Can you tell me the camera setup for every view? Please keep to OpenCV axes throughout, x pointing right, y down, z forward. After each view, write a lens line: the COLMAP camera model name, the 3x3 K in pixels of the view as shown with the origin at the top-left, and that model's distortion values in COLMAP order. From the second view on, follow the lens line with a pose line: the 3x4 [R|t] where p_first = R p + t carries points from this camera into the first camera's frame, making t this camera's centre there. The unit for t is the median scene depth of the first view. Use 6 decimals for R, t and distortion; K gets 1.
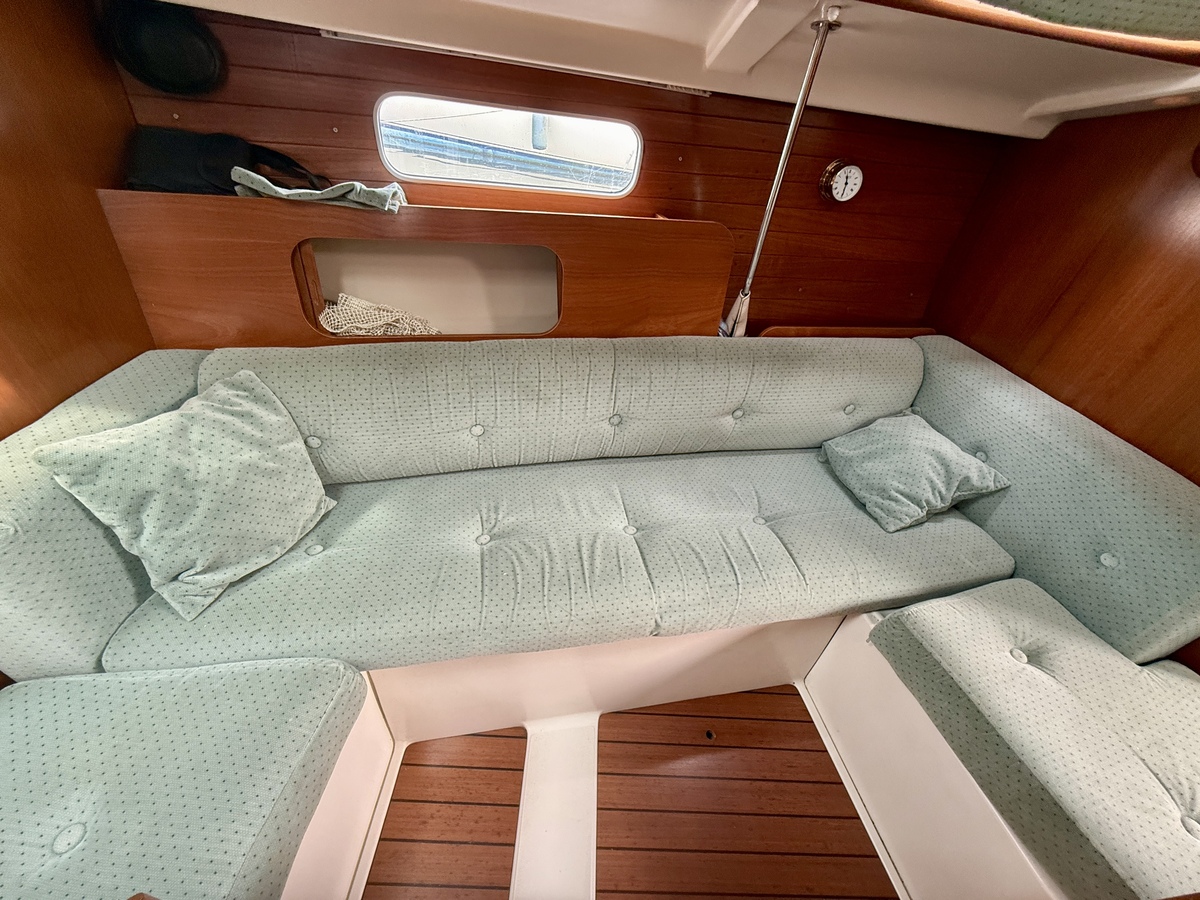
lens RADIAL K [[480.3, 0, 603.2], [0, 480.3, 450.9], [0, 0, 1]] dist [-0.001215, 0.000510]
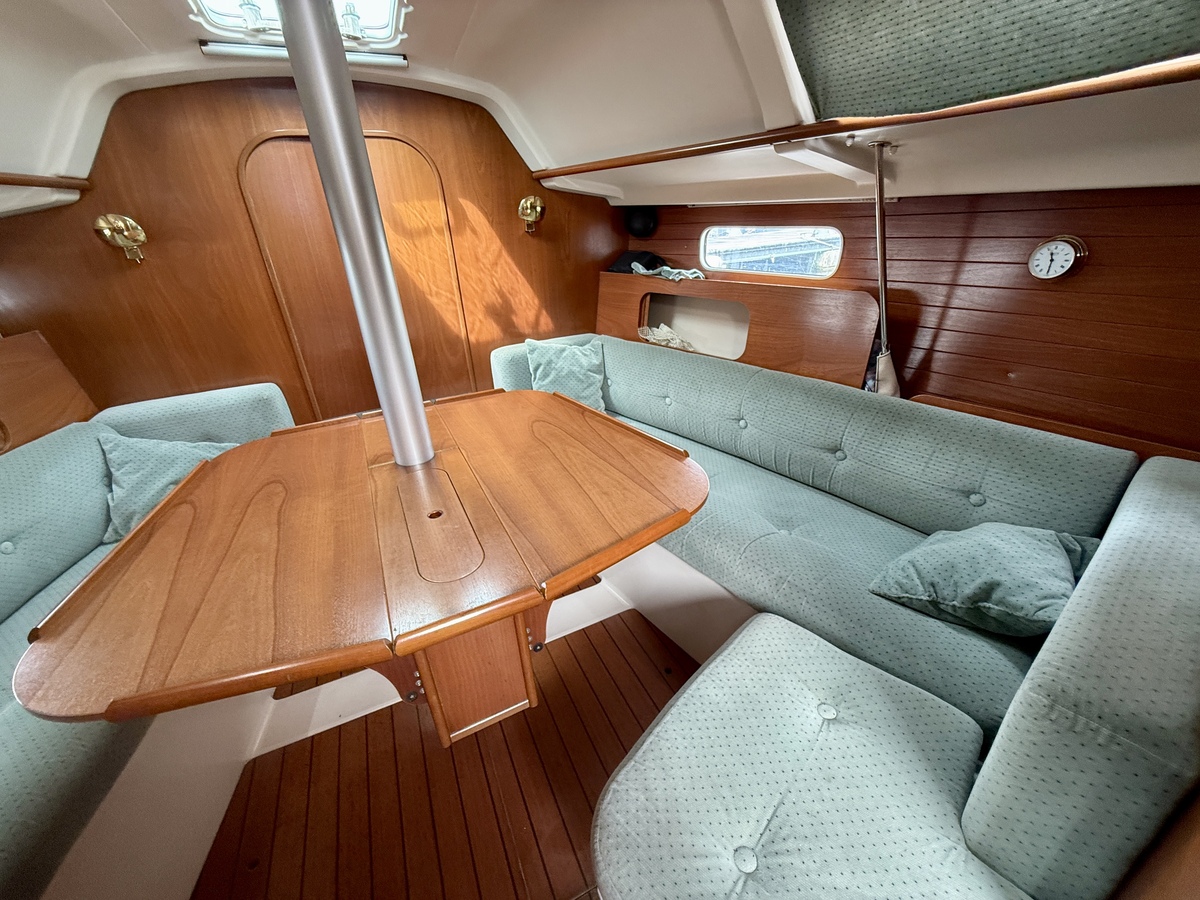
lens RADIAL K [[480.3, 0, 601.5], [0, 480.3, 449.2], [0, 0, 1]] dist [-0.001215, 0.000510]
pose [[0.426619, 0.278641, -0.860439, 1.077953], [-0.489133, 0.871308, 0.039641, 0.145722], [0.760753, 0.403957, 0.508009, 0.032268]]
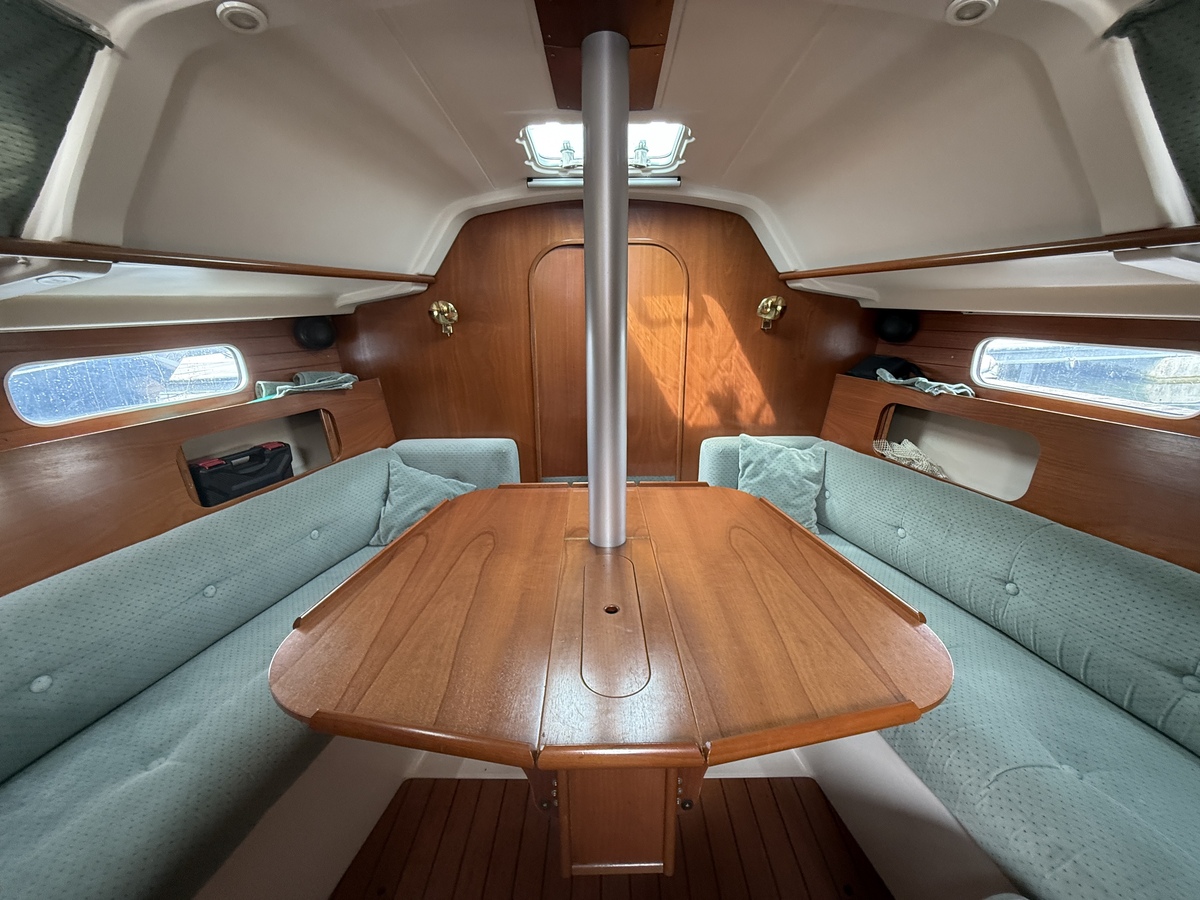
lens RADIAL K [[480.3, 0, 603.9], [0, 480.3, 449.9], [0, 0, 1]] dist [-0.001215, 0.000510]
pose [[0.001348, 0.177567, -0.984108, 1.012676], [-0.619079, 0.772996, 0.138628, 0.107722], [0.785327, 0.609054, 0.110970, 0.019264]]
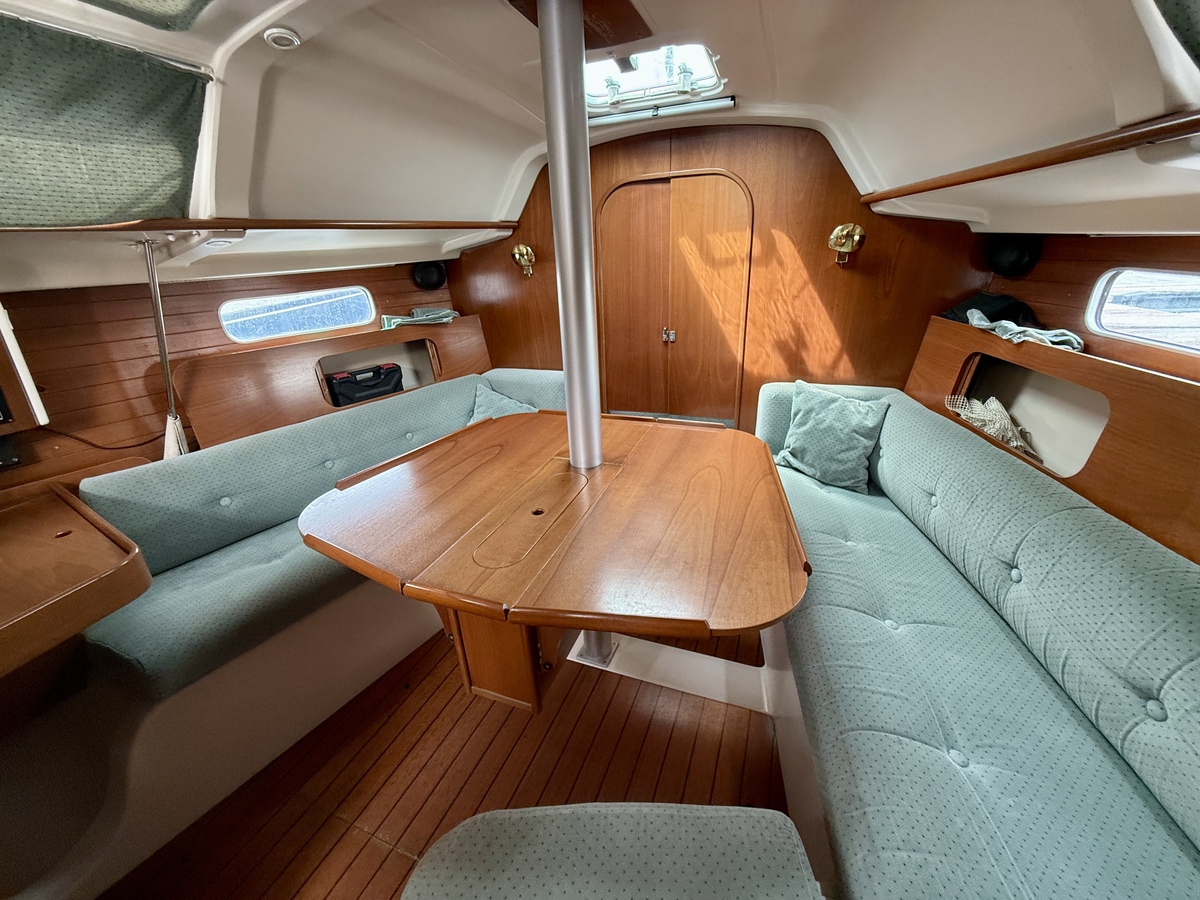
lens RADIAL K [[480.3, 0, 605.4], [0, 480.3, 450.2], [0, 0, 1]] dist [-0.001215, 0.000510]
pose [[-0.363552, 0.273263, -0.890593, 1.046656], [-0.579096, 0.682559, 0.445826, -0.181154], [0.729710, 0.677821, -0.089900, 0.388516]]
